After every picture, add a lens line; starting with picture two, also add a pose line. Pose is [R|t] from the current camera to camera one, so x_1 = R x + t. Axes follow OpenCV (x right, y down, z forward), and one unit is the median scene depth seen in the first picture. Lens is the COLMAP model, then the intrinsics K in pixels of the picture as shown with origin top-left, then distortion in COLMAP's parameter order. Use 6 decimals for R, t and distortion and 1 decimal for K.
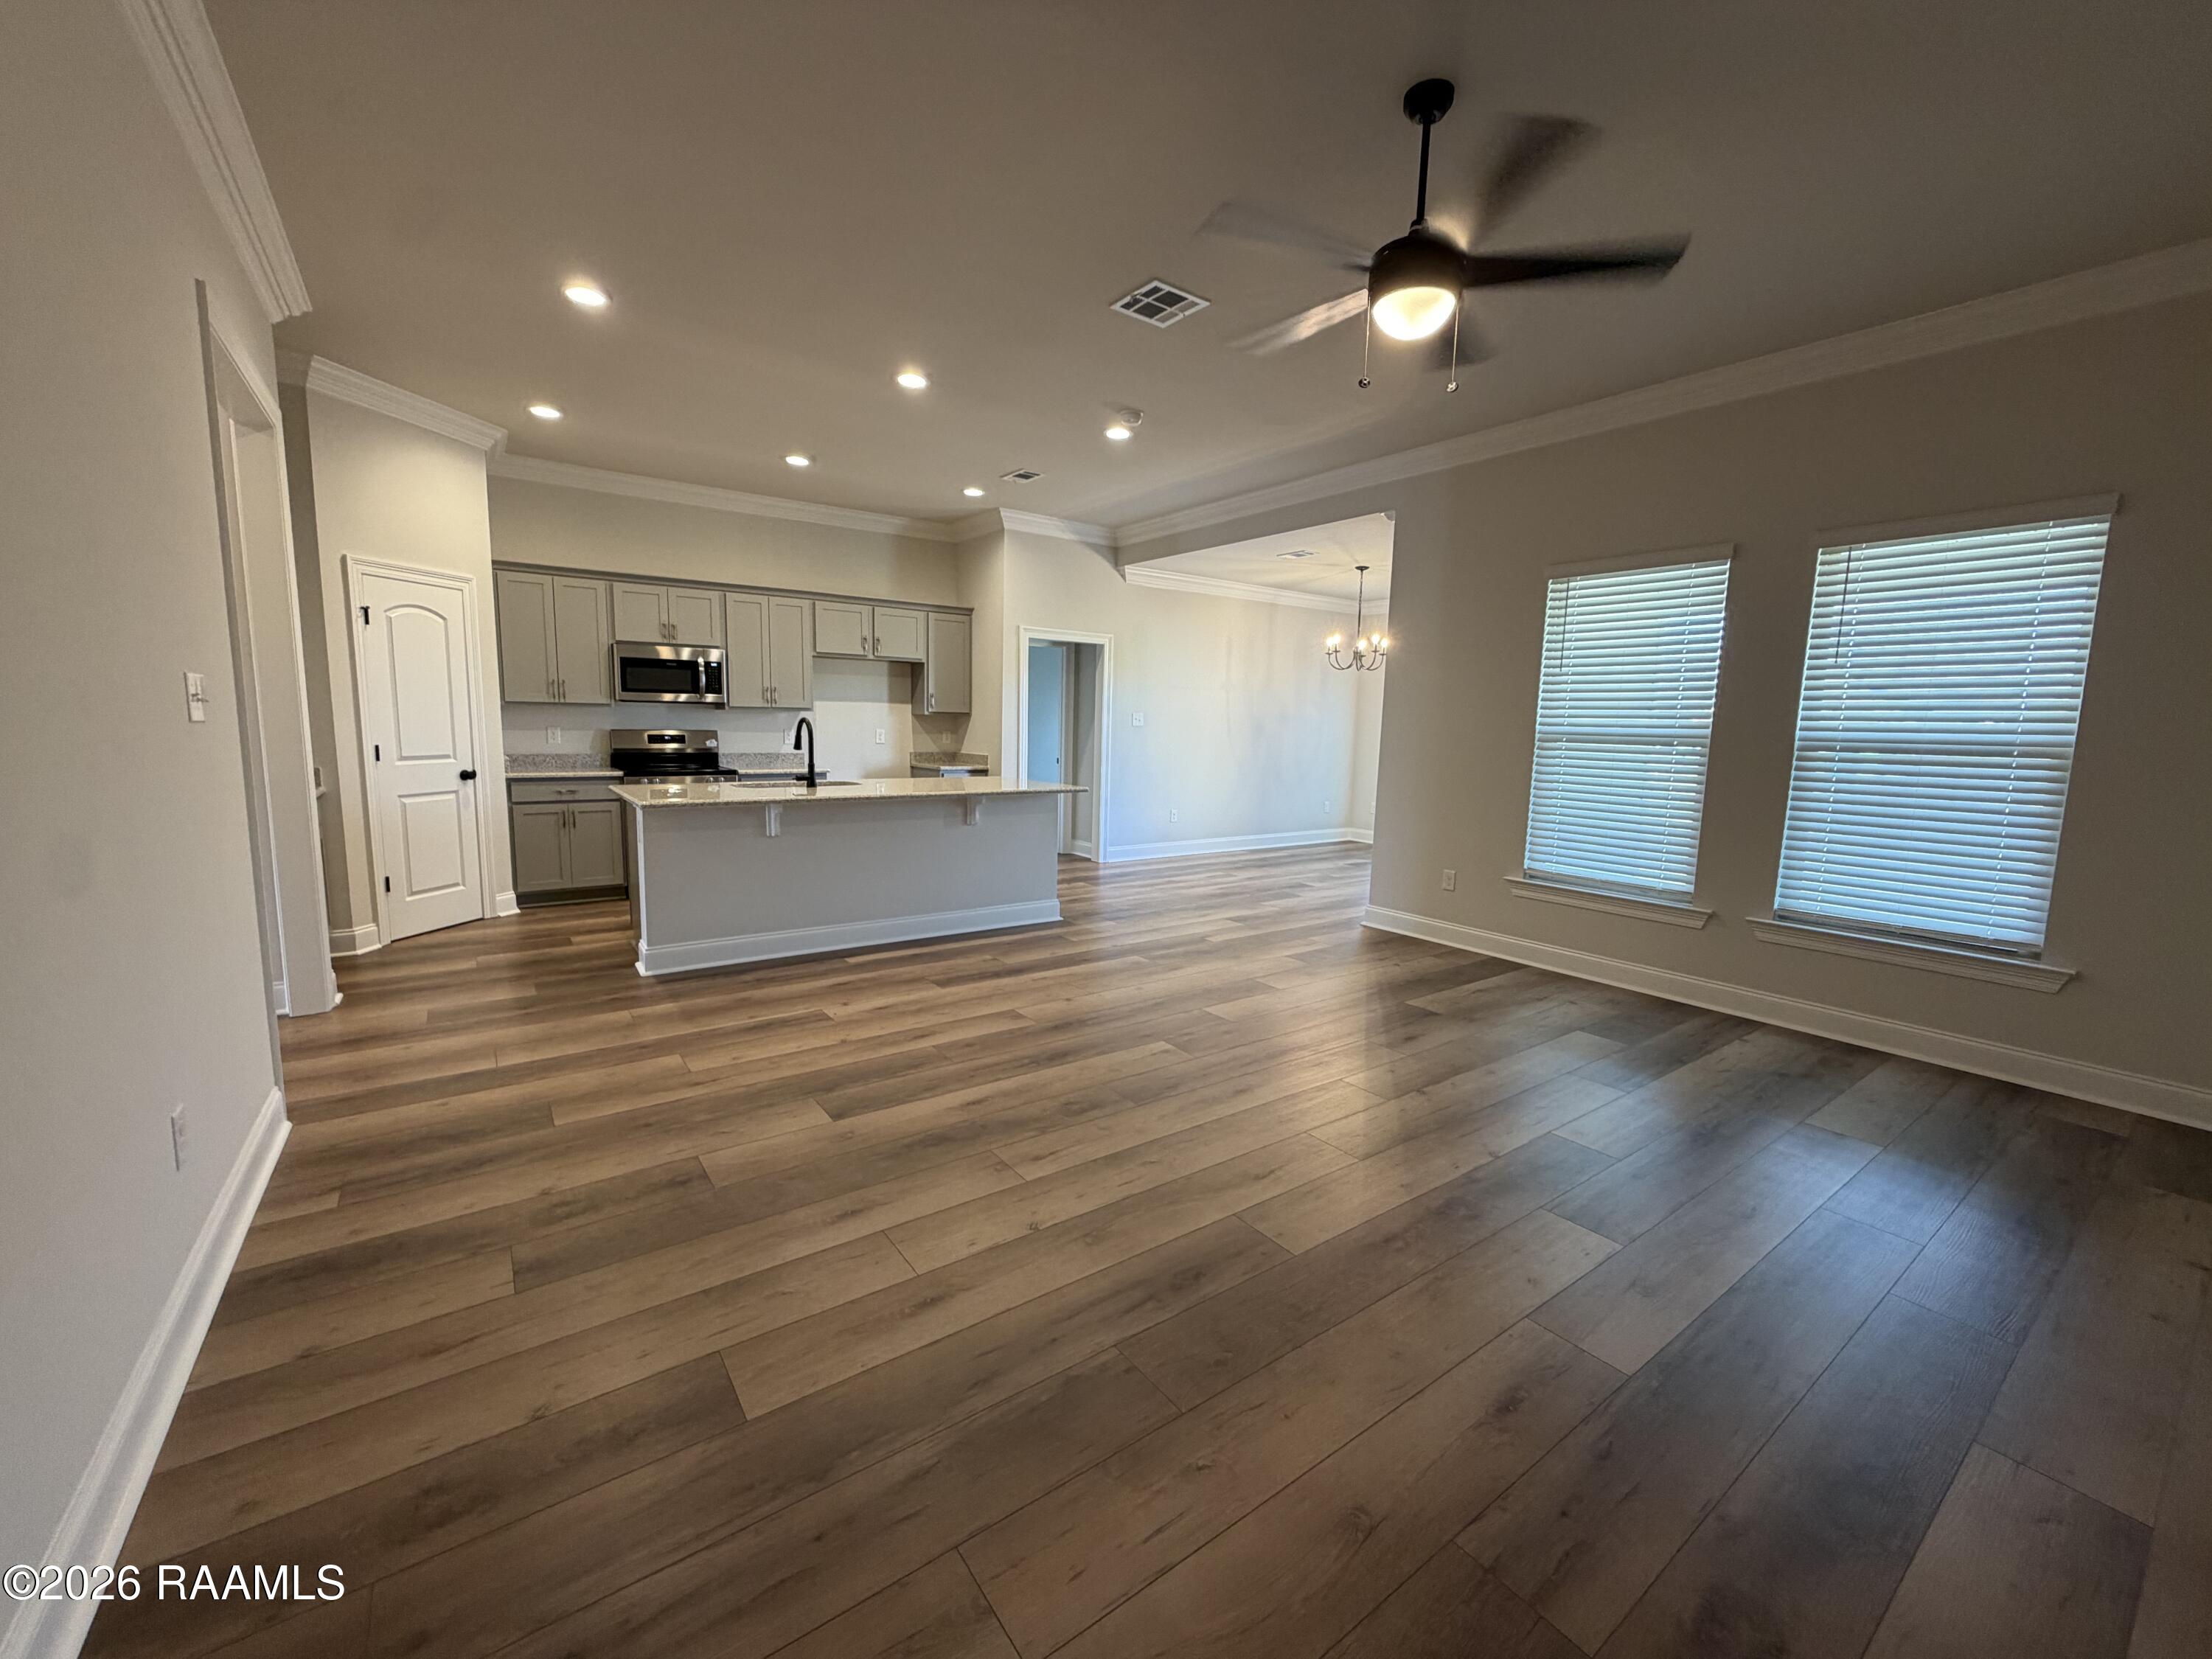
lens RADIAL K [[878.0, 0, 1101.8], [0, 878.0, 834.2], [0, 0, 1]] dist [0.001152, 0.000137]
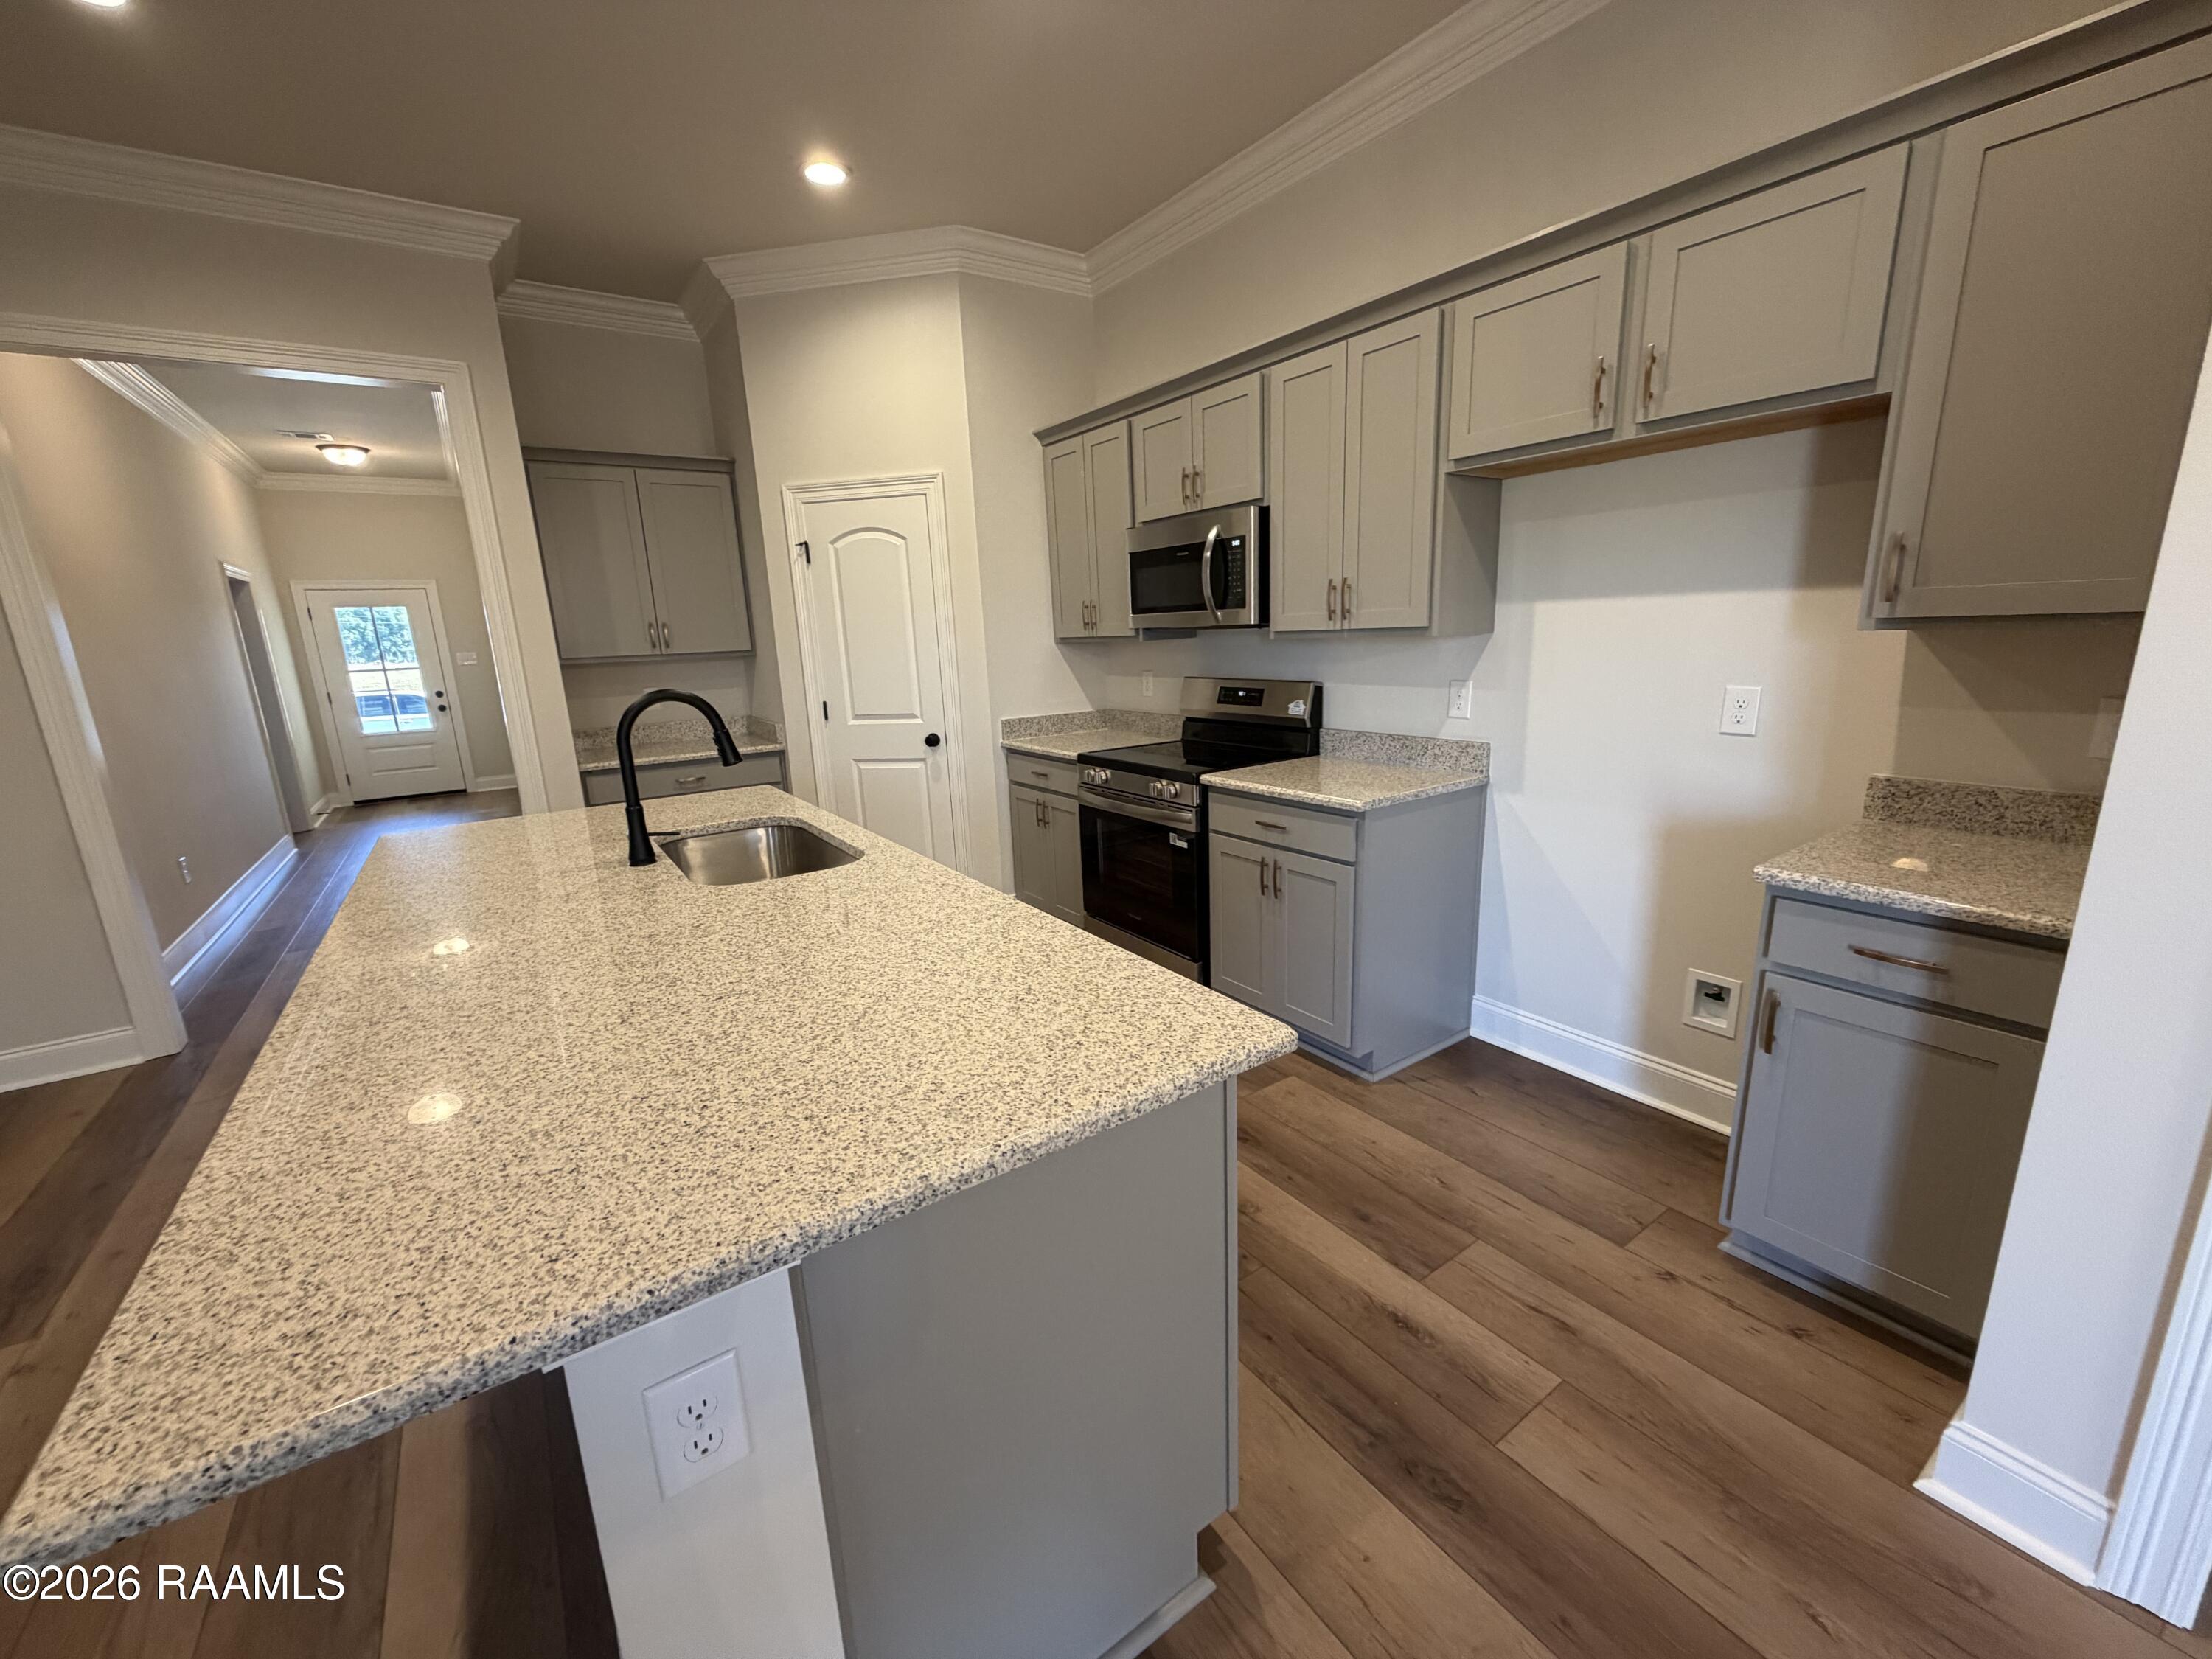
lens RADIAL K [[878.0, 0, 1102.3], [0, 878.0, 846.7], [0, 0, 1]] dist [0.001152, 0.000137]
pose [[-0.015651, 0.216734, -0.976105, 0.059686], [-0.094667, 0.971518, 0.217234, -0.143039], [0.995386, 0.095805, 0.005312, 1.033410]]
